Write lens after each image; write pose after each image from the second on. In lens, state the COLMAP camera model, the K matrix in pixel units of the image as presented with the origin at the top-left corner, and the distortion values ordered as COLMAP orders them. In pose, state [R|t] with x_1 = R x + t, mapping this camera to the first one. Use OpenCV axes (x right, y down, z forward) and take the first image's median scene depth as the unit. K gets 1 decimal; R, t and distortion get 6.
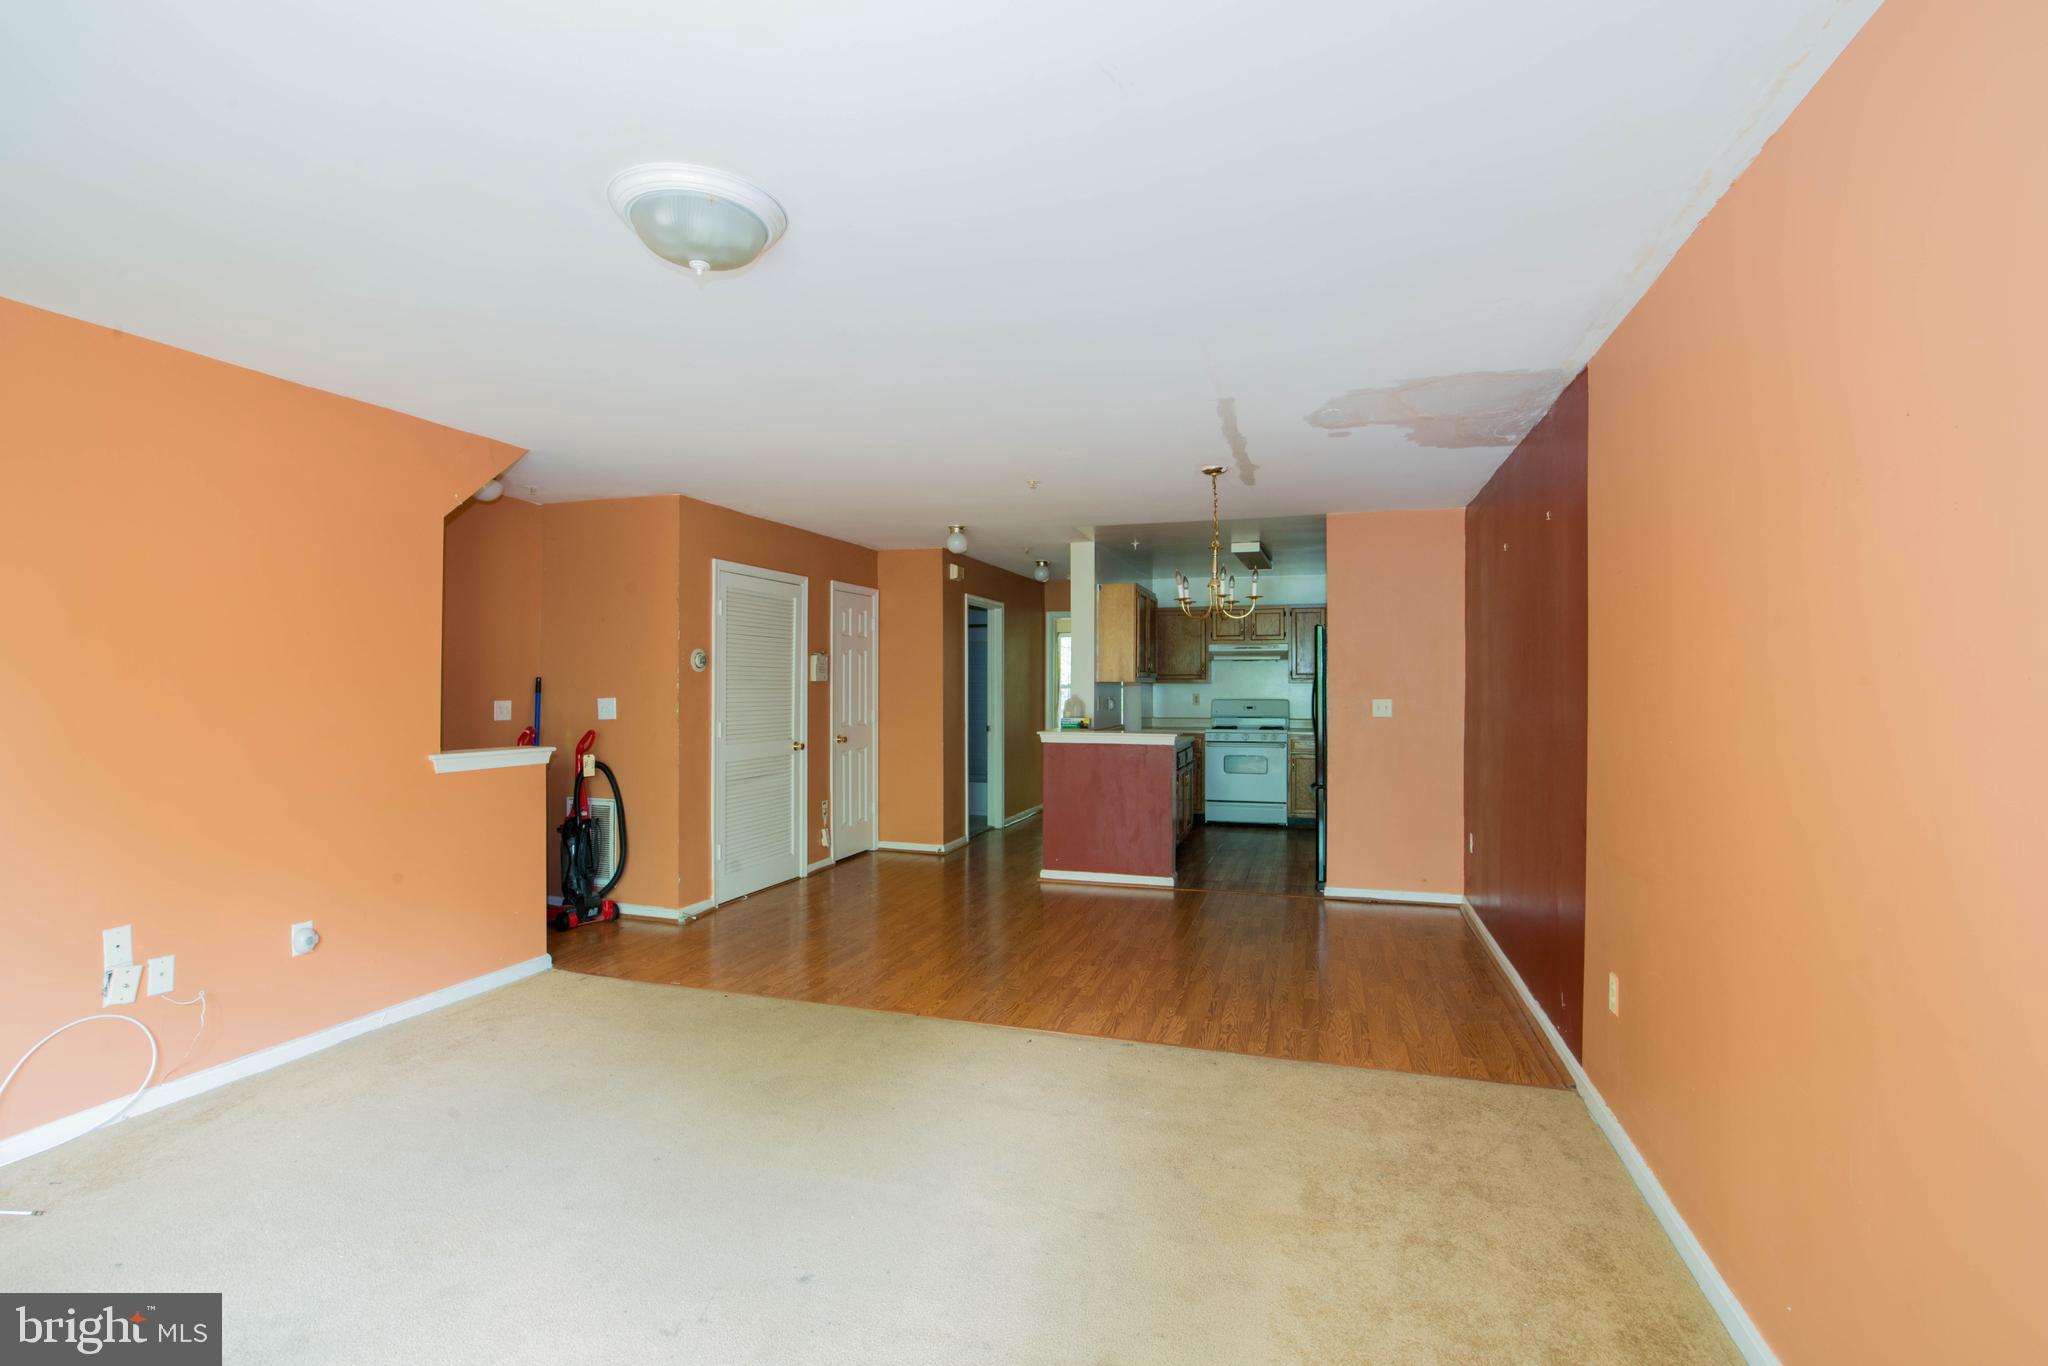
lens RADIAL K [[928.7, 0, 1024.0], [0, 928.7, 683.0], [0, 0, 1]] dist [-0.019828, -0.000053]
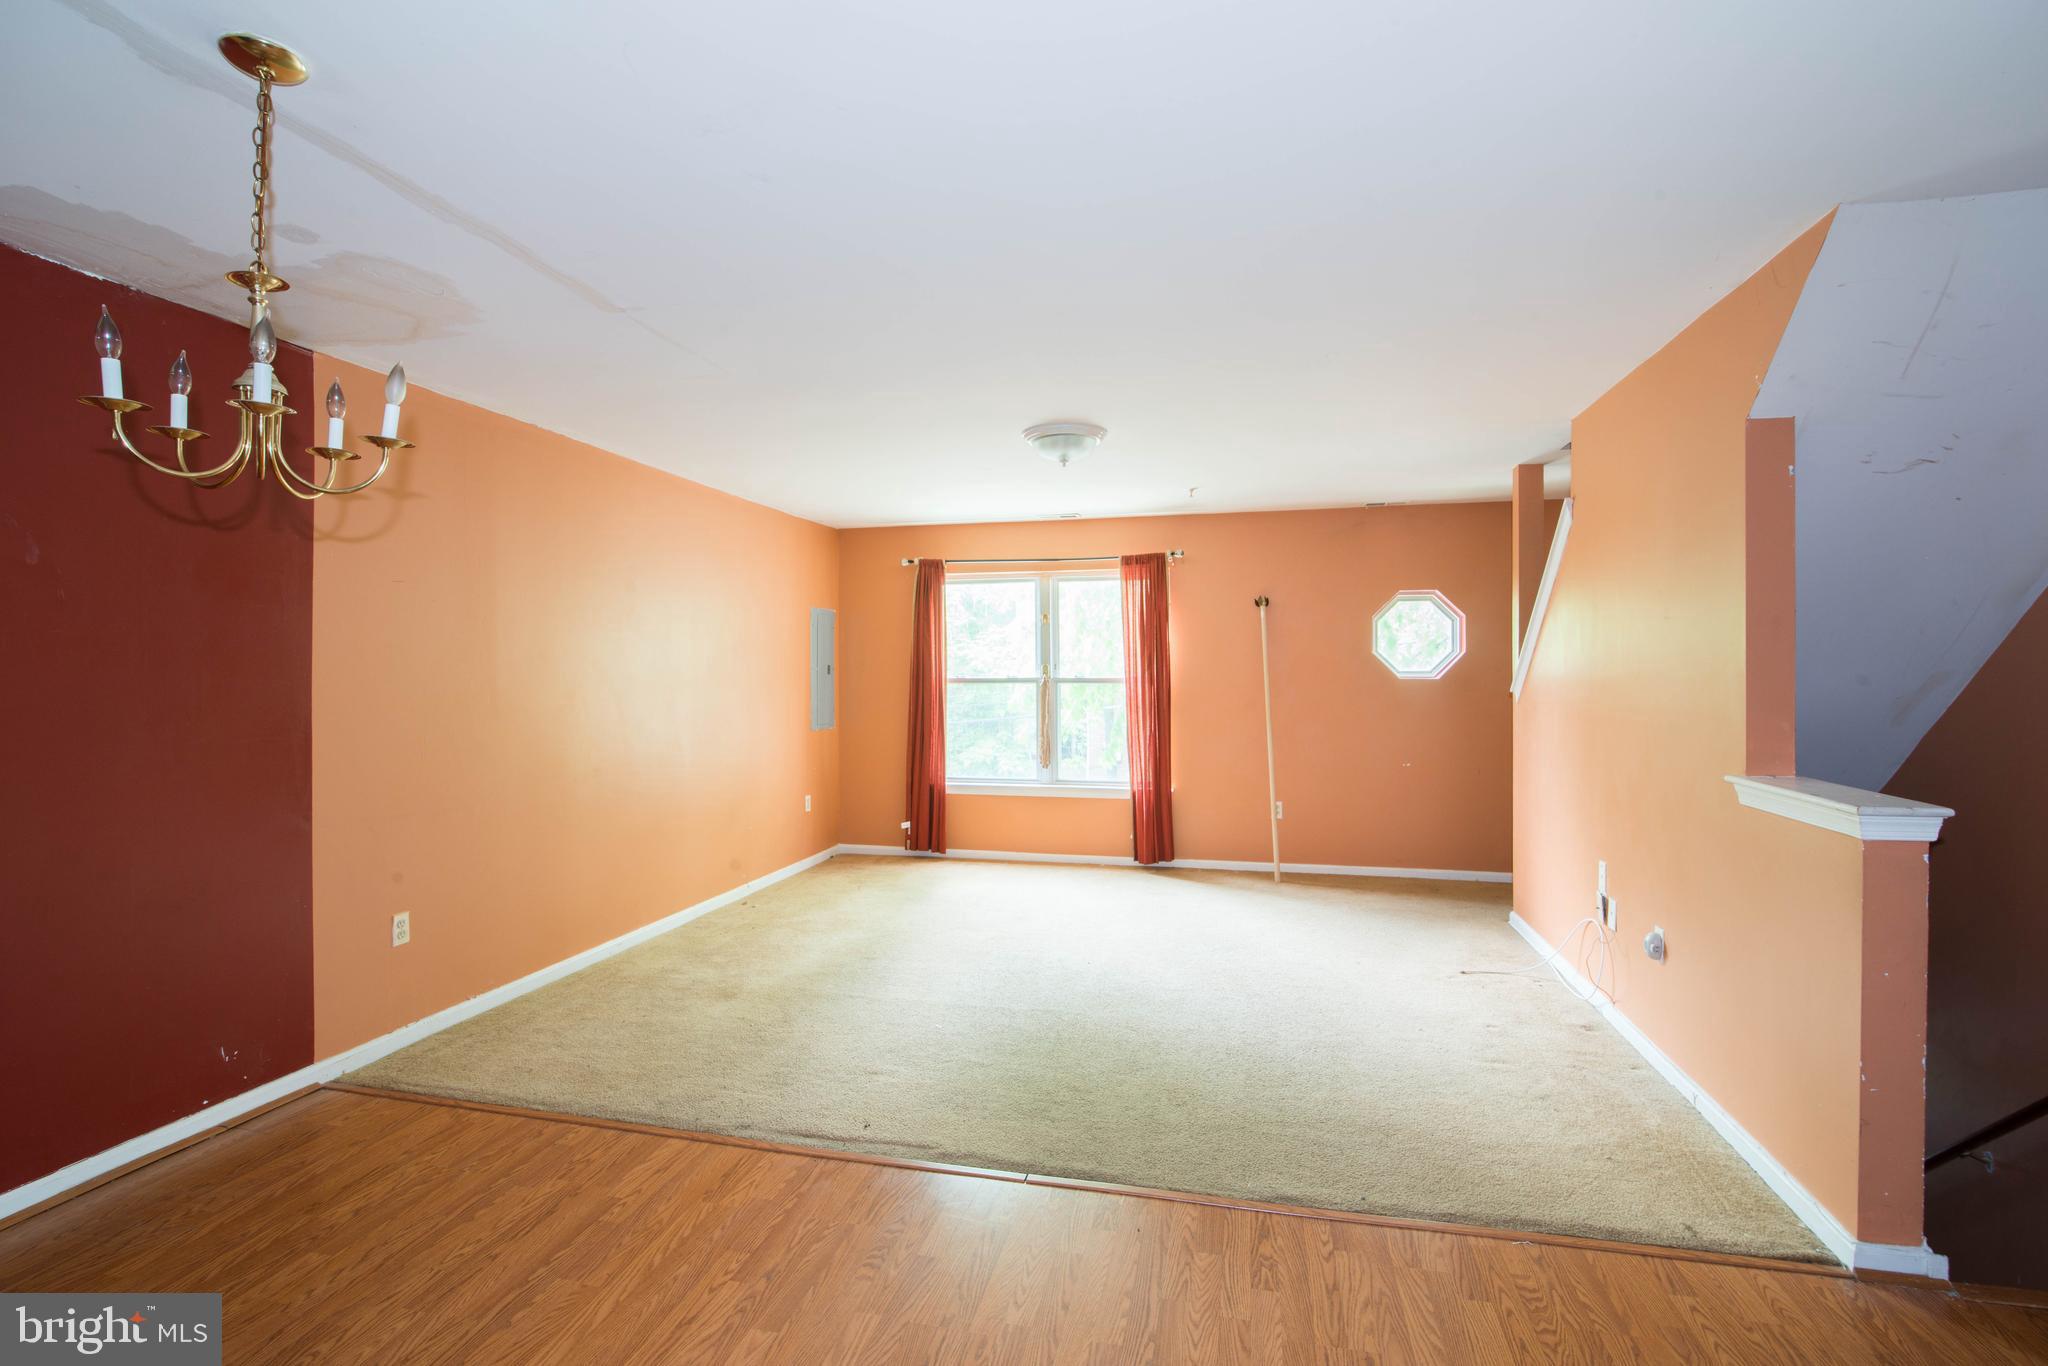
lens RADIAL K [[928.7, 0, 1024.0], [0, 928.7, 683.0], [0, 0, 1]] dist [-0.019828, -0.000053]
pose [[-0.997014, 0.002355, -0.077187, -0.061454], [0.001592, 0.999949, 0.009947, 0.001695], [0.077206, 0.009794, -0.996967, 1.597886]]
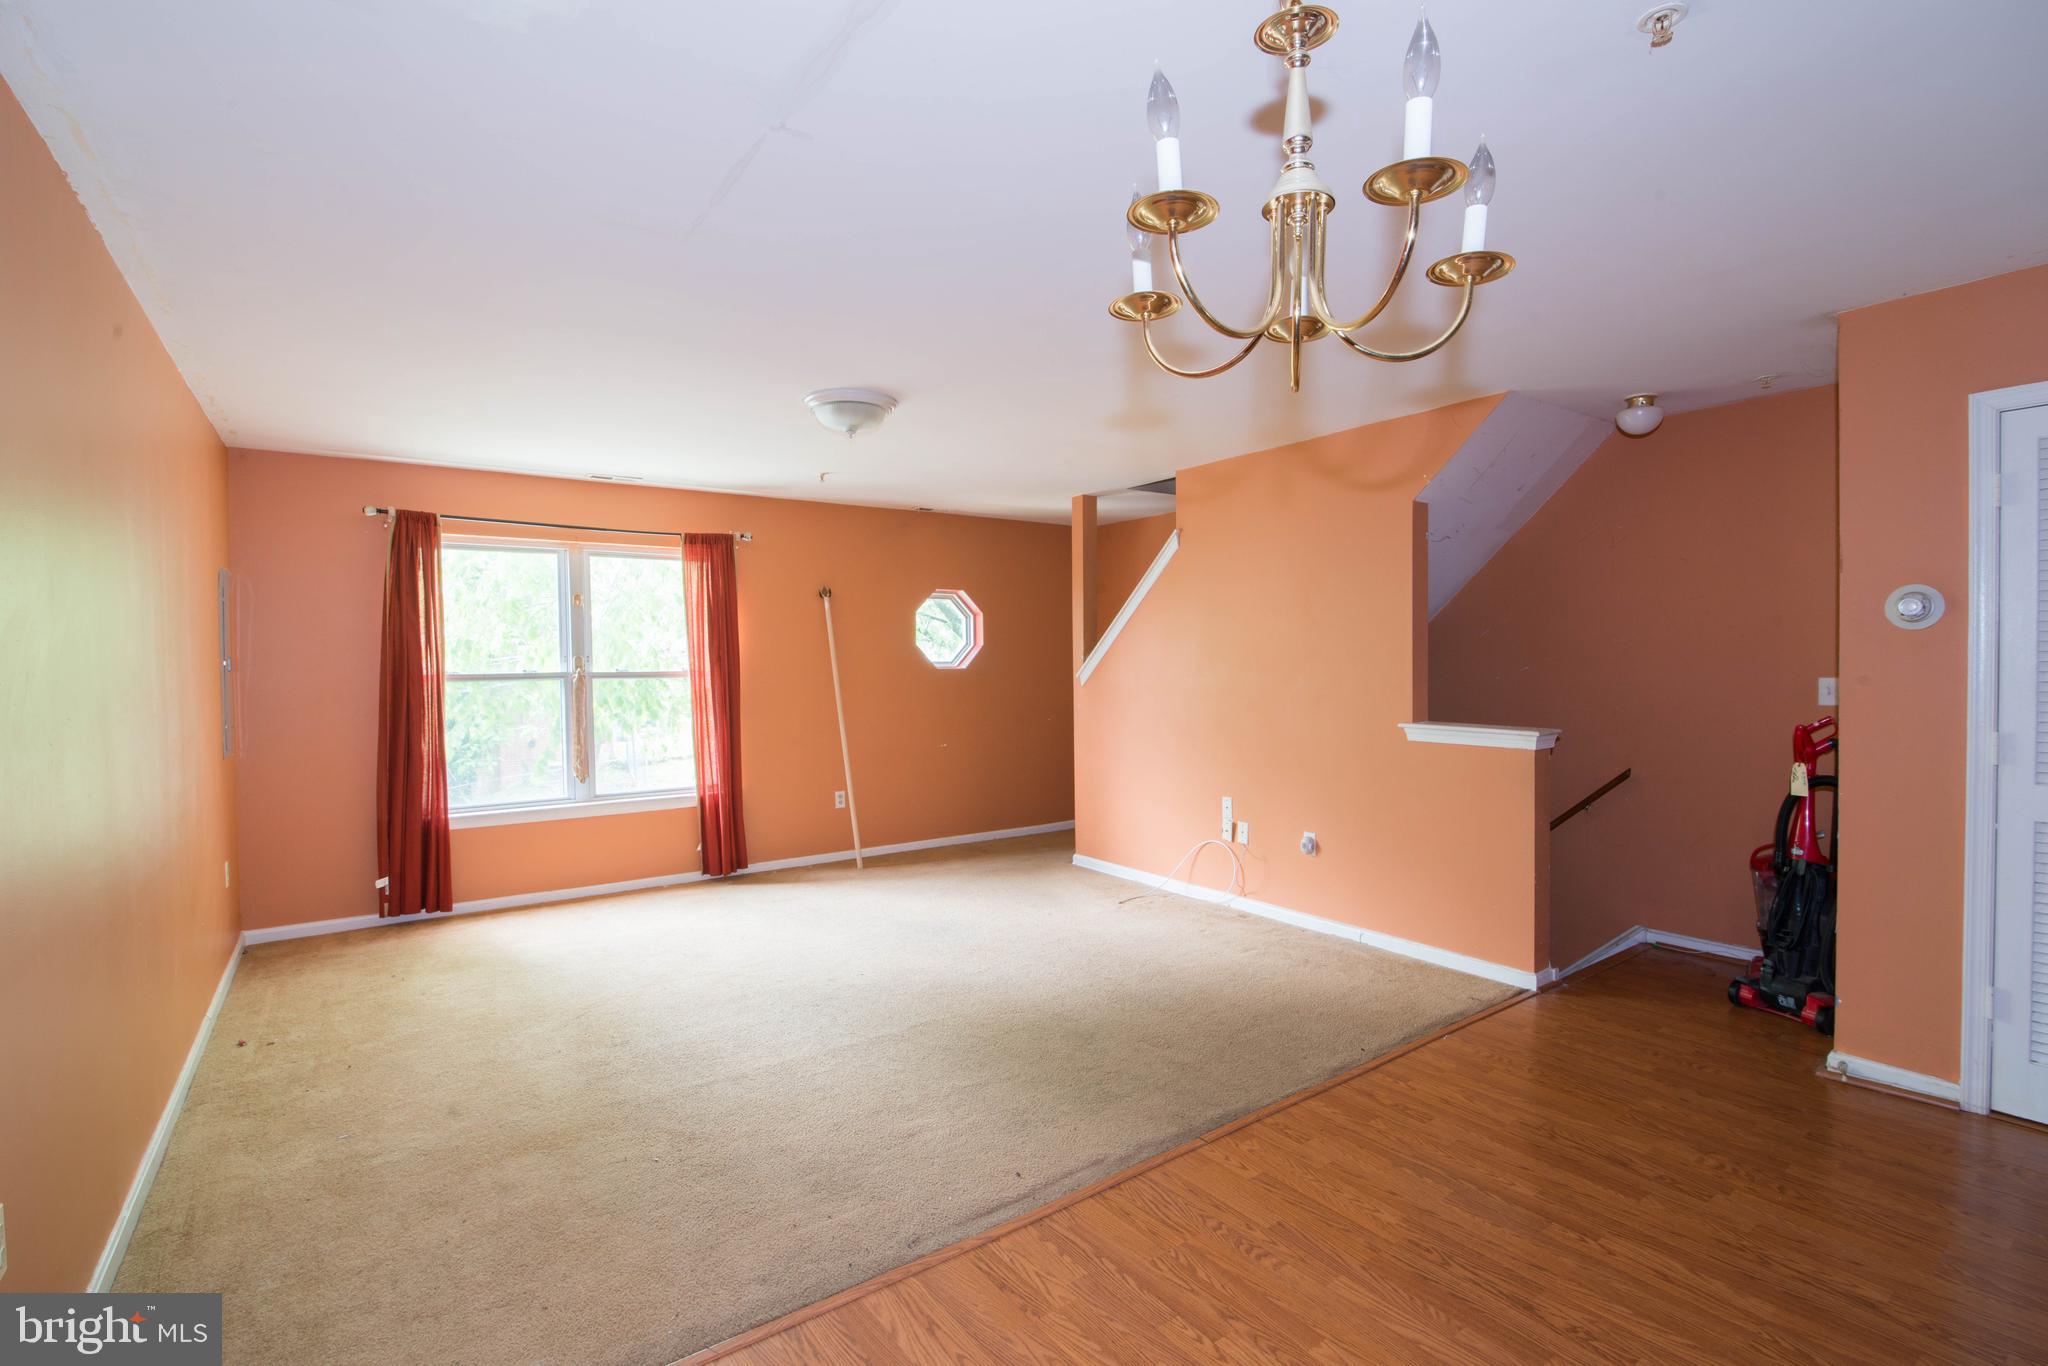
lens RADIAL K [[928.7, 0, 1024.0], [0, 928.7, 683.0], [0, 0, 1]] dist [-0.019828, -0.000053]
pose [[-0.597124, 0.023261, -0.801812, 0.491689], [0.010408, 0.999720, 0.021252, 0.002704], [0.802082, 0.004345, -0.597199, 1.261901]]
